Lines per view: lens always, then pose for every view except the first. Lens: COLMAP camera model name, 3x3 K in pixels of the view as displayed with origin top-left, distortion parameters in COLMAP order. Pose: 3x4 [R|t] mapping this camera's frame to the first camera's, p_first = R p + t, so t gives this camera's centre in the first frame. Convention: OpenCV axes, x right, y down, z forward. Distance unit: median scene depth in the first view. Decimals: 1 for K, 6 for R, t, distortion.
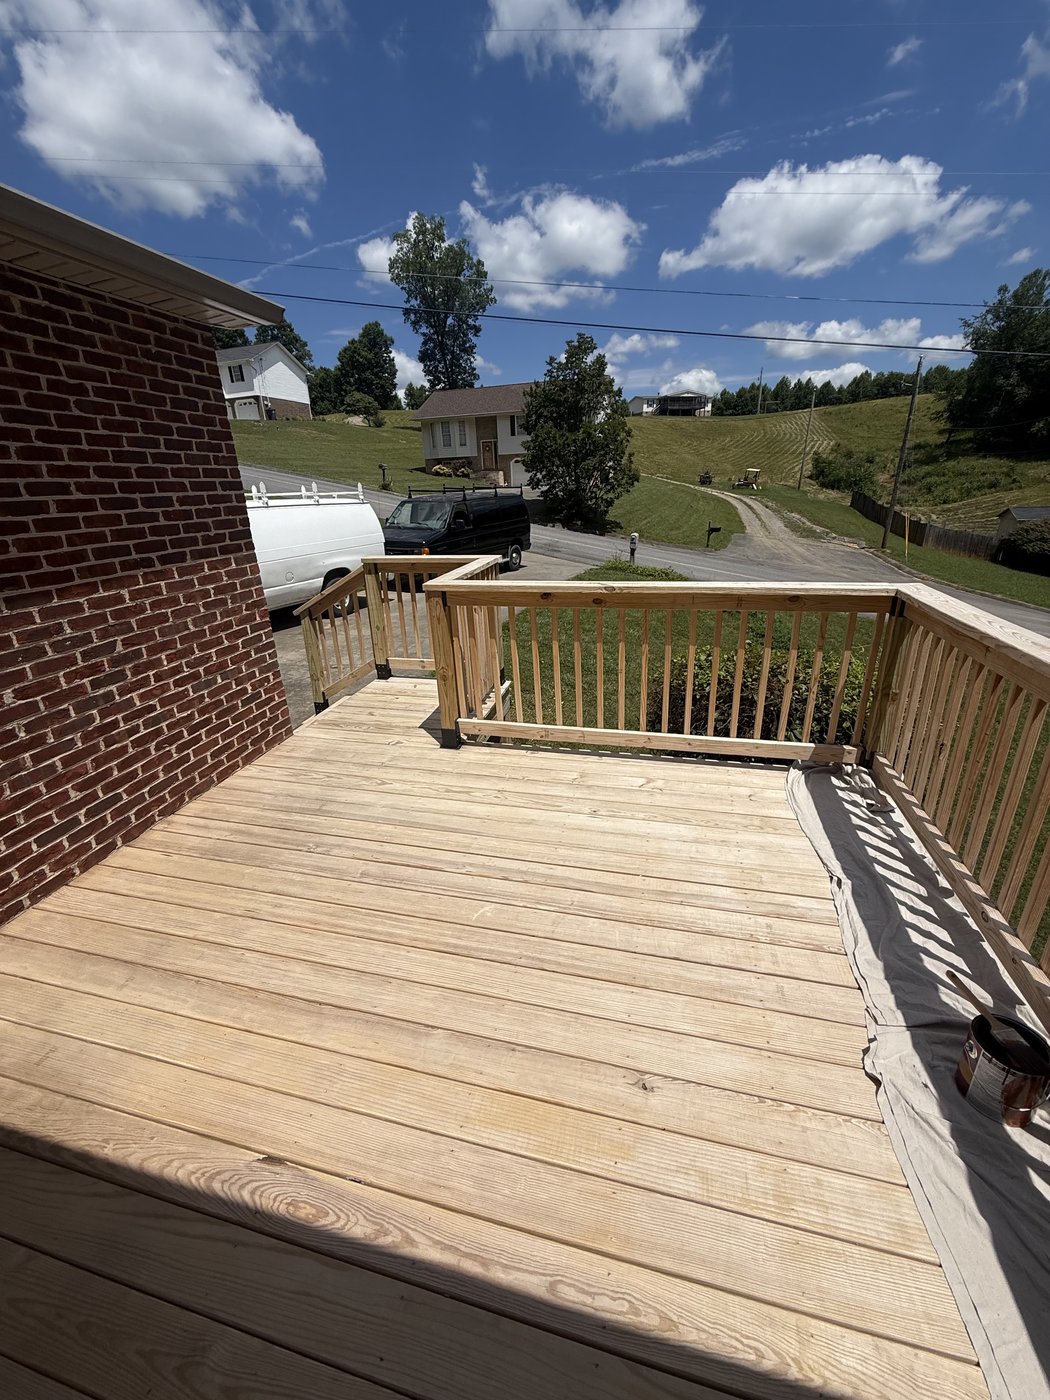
lens RADIAL K [[556.9, 0, 527.6], [0, 556.9, 704.4], [0, 0, 1]] dist [-0.001581, 0.000628]
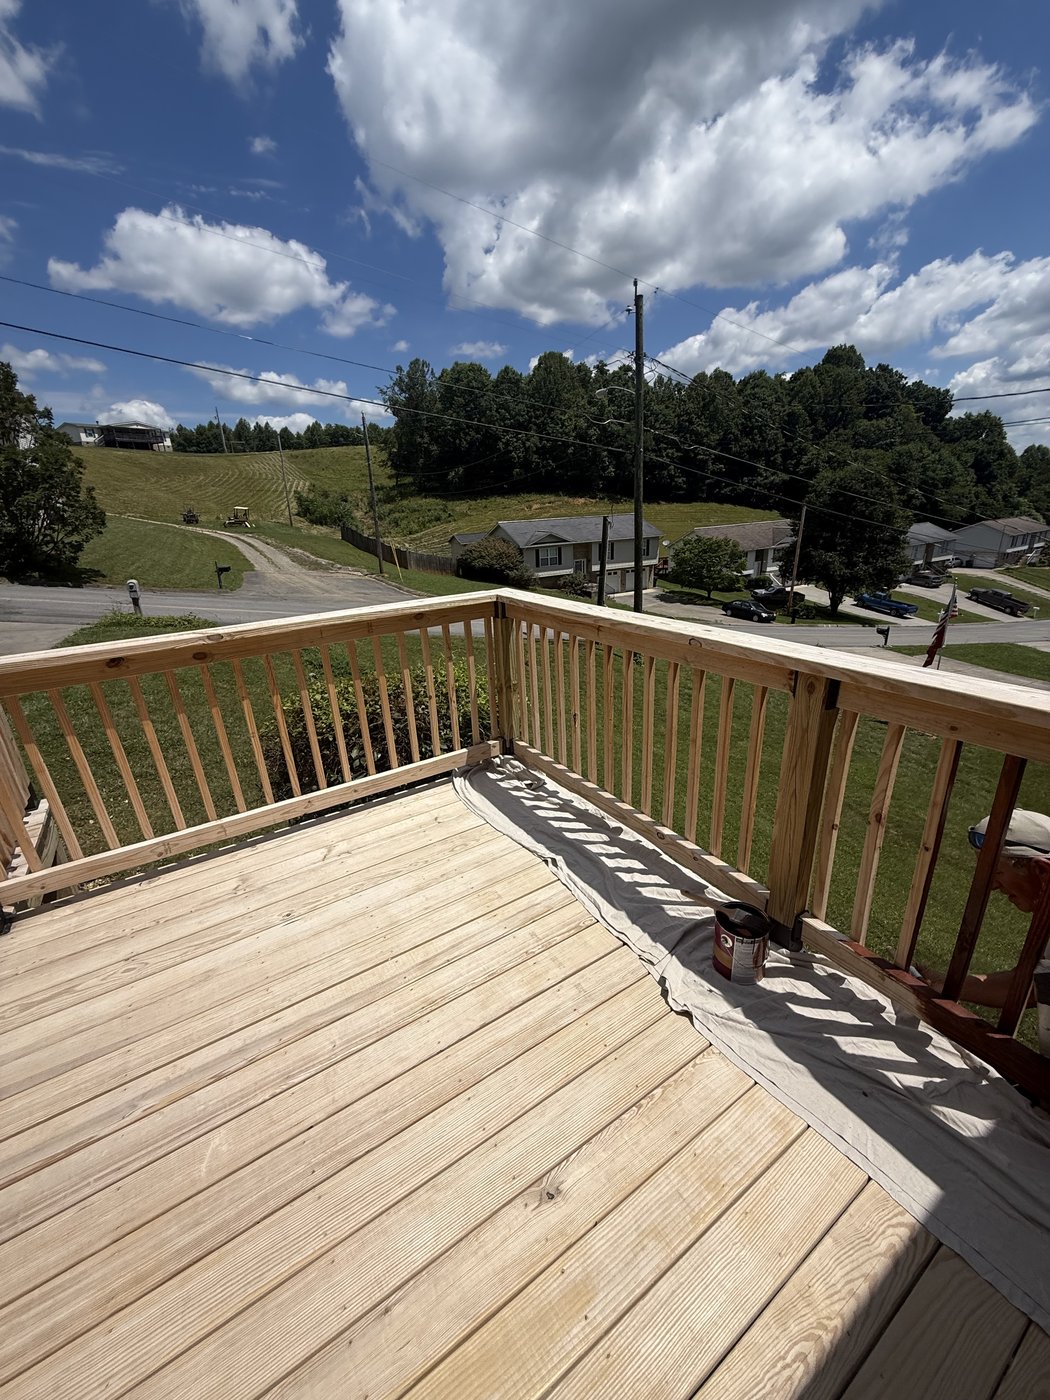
lens RADIAL K [[556.9, 0, 527.3], [0, 556.9, 700.4], [0, 0, 1]] dist [-0.001581, 0.000628]
pose [[0.686166, -0.241991, 0.686015, -0.103468], [0.286997, 0.956606, 0.050382, -0.035439], [-0.668438, 0.162313, 0.725841, 0.152778]]
